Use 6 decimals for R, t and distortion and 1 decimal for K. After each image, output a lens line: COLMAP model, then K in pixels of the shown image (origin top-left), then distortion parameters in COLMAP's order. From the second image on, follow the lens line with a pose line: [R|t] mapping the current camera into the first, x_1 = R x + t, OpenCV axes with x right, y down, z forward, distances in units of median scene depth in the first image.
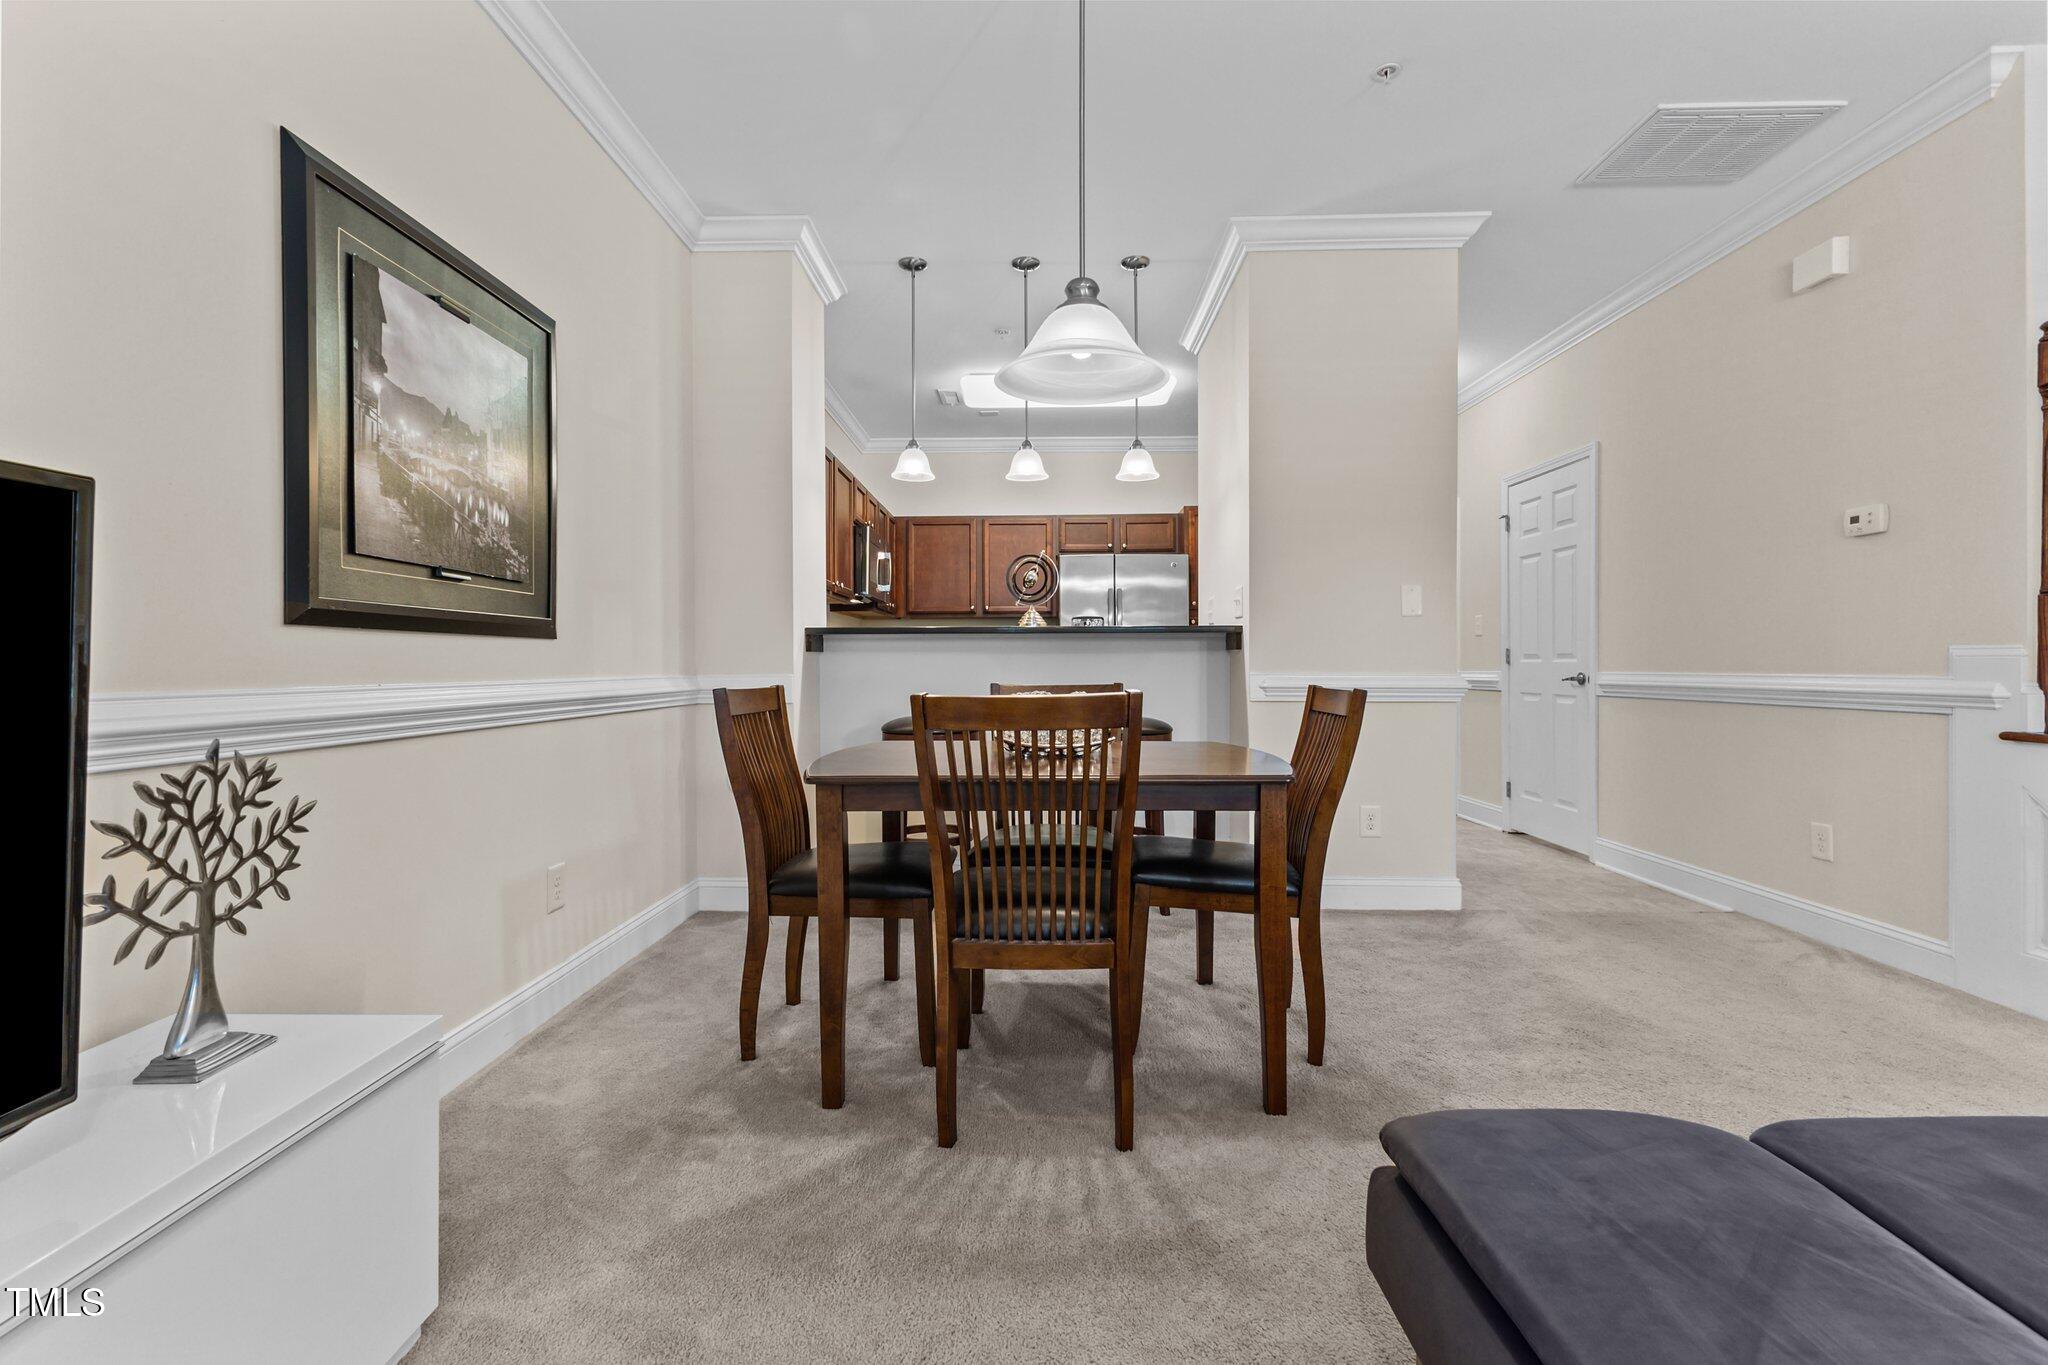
lens RADIAL K [[878.5, 0, 1027.3], [0, 878.5, 673.5], [0, 0, 1]] dist [0.002077, 0.000249]
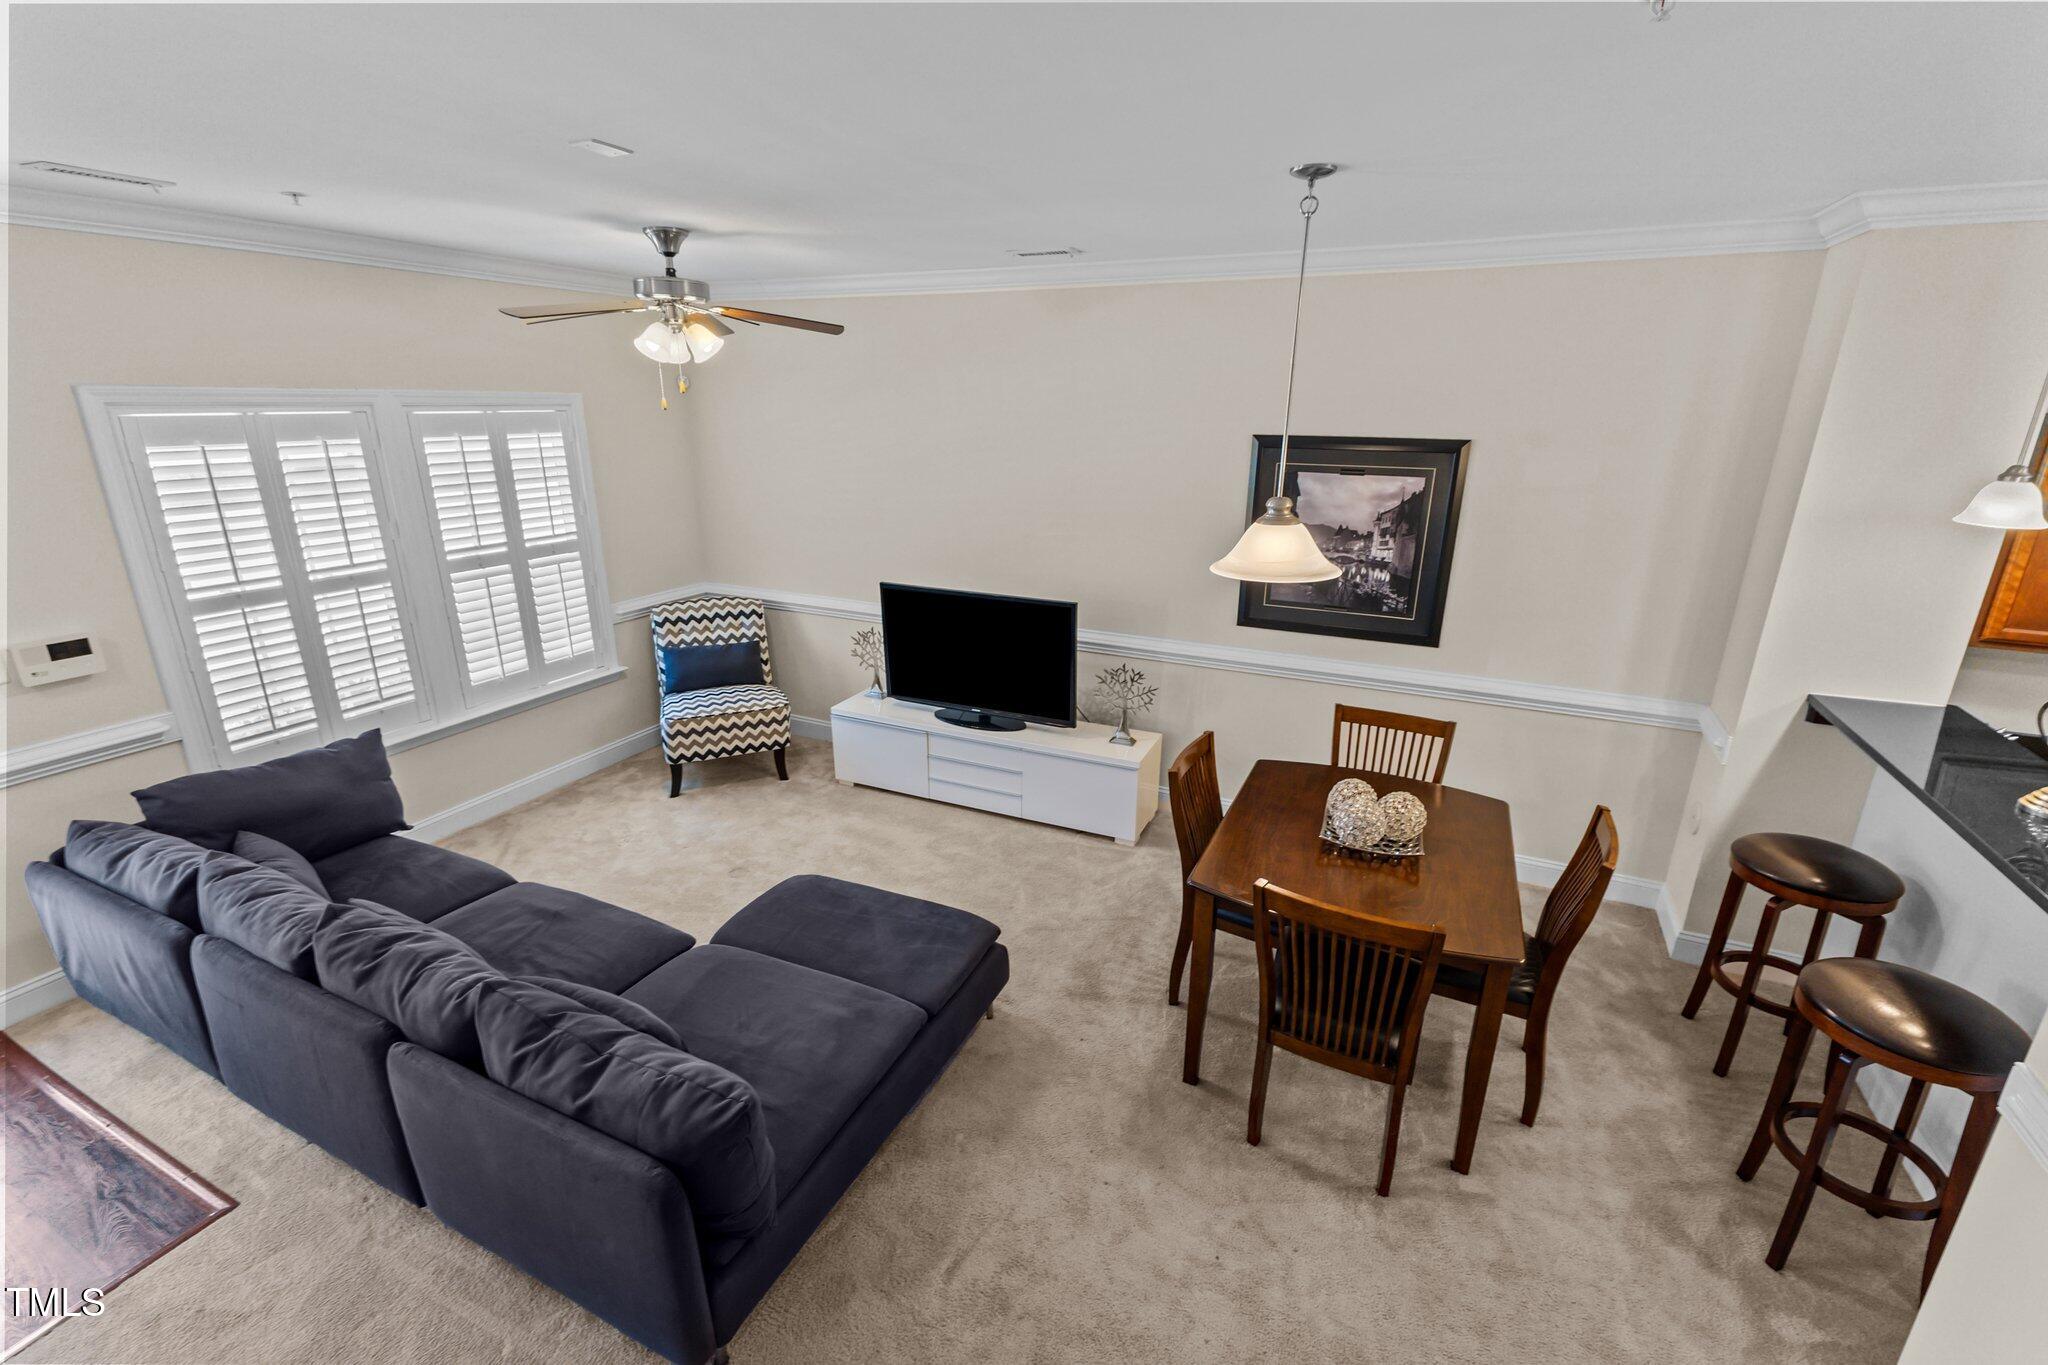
lens RADIAL K [[878.5, 0, 1019.8], [0, 878.5, 687.5], [0, 0, 1]] dist [0.001448, 0.000421]
pose [[-0.412243, 0.286561, -0.864834, 1.396732], [-0.014462, 0.947069, 0.320703, -0.563625], [0.910959, 0.144715, -0.386279, 1.131116]]
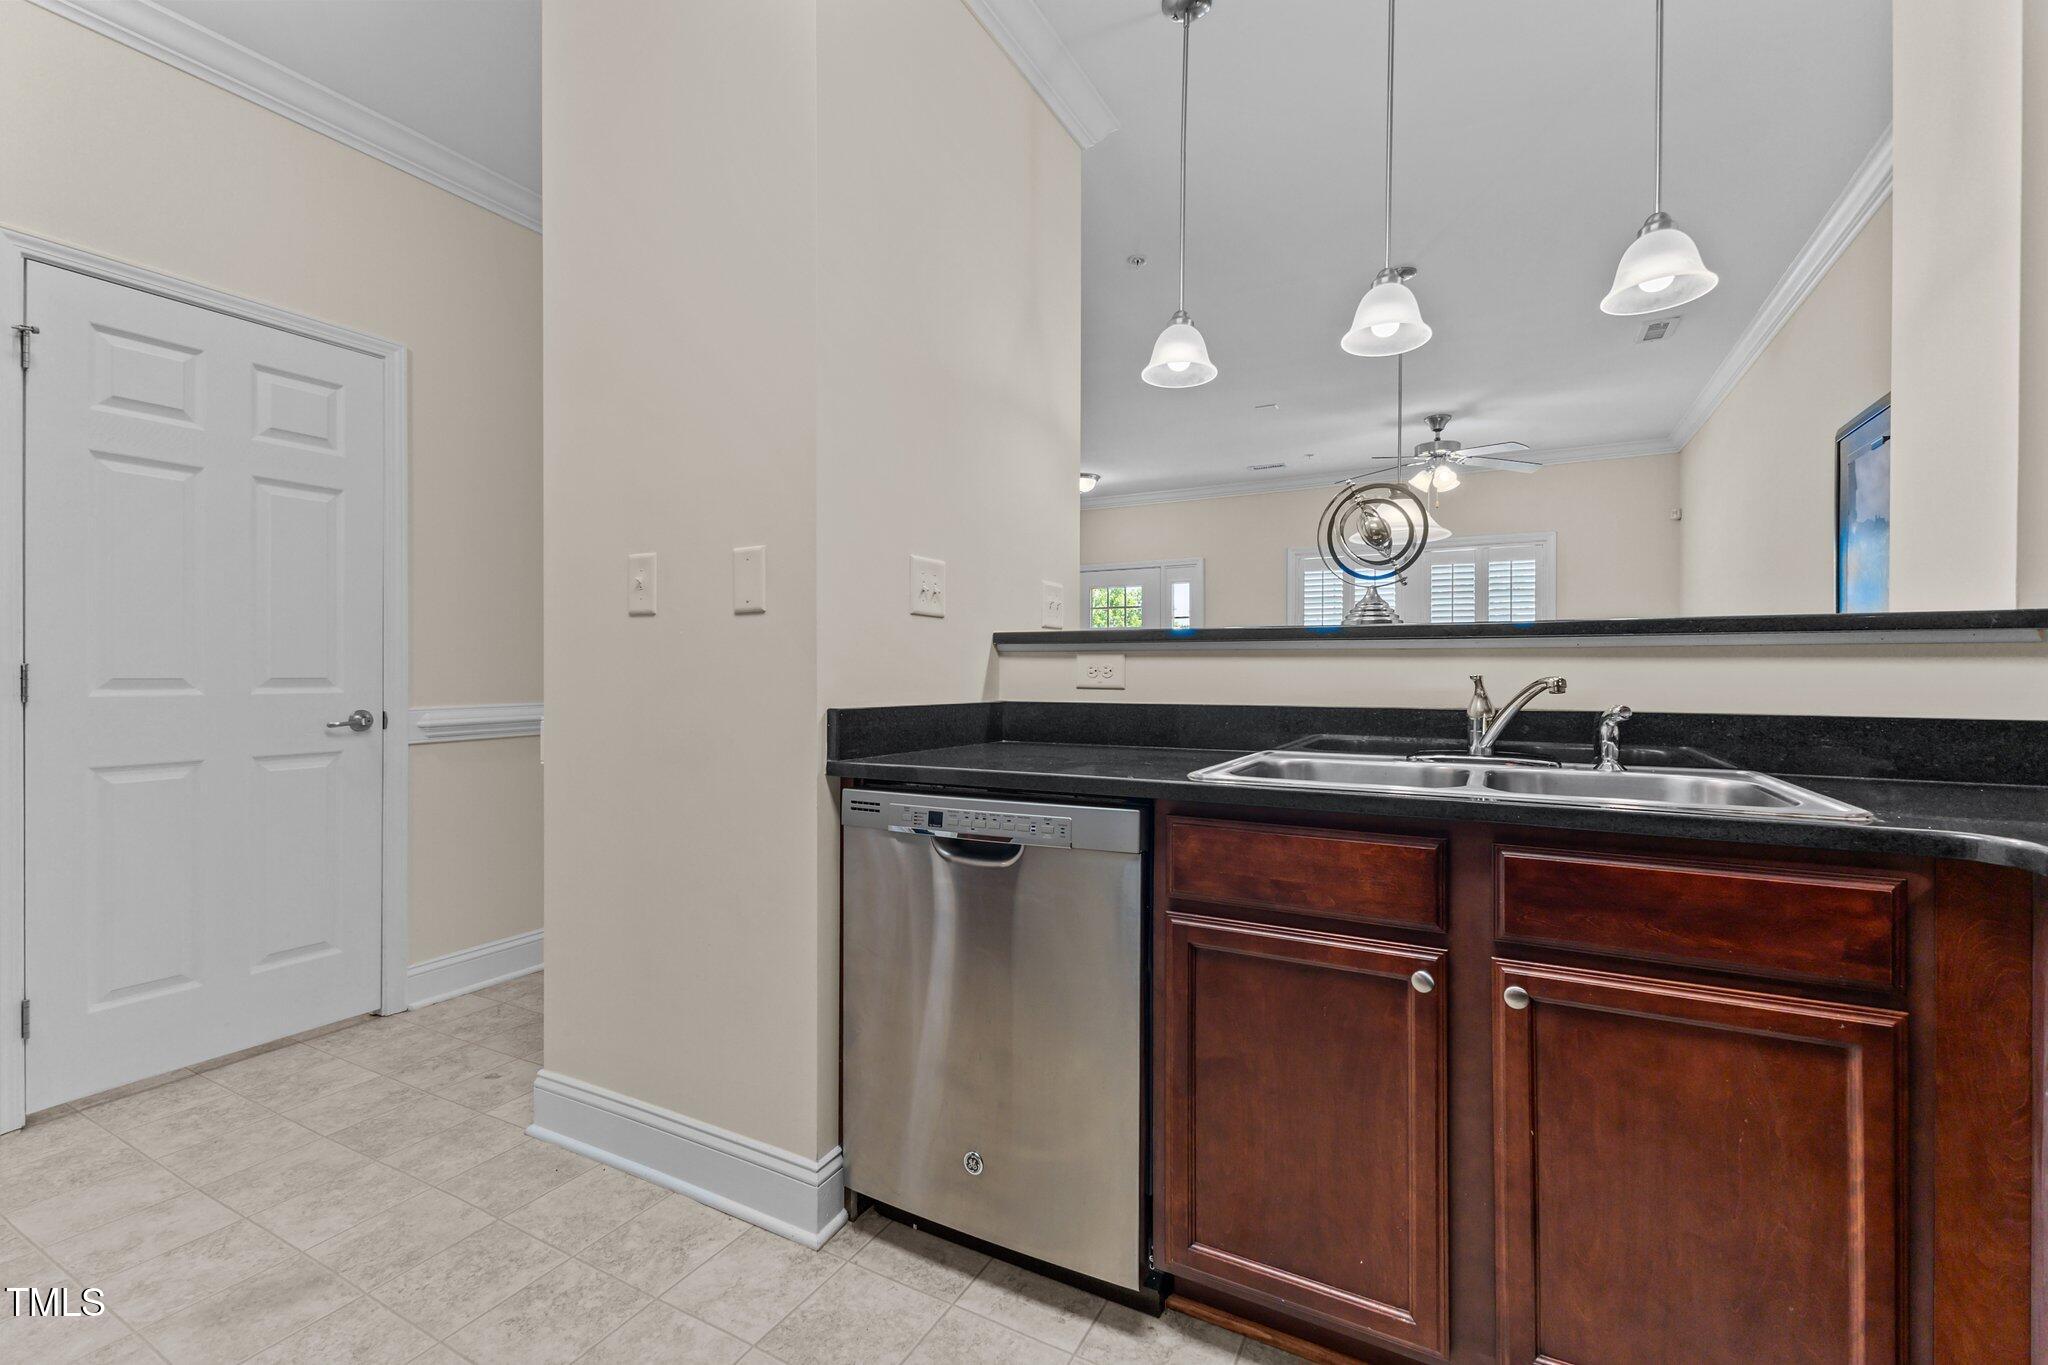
lens RADIAL K [[878.5, 0, 1027.3], [0, 878.5, 673.5], [0, 0, 1]] dist [0.002077, 0.000249]
pose [[-0.886895, -0.000699, 0.461970, -0.091200], [0.004839, 0.999930, 0.010803, -0.064695], [-0.461946, 0.011817, -0.886830, 2.852798]]
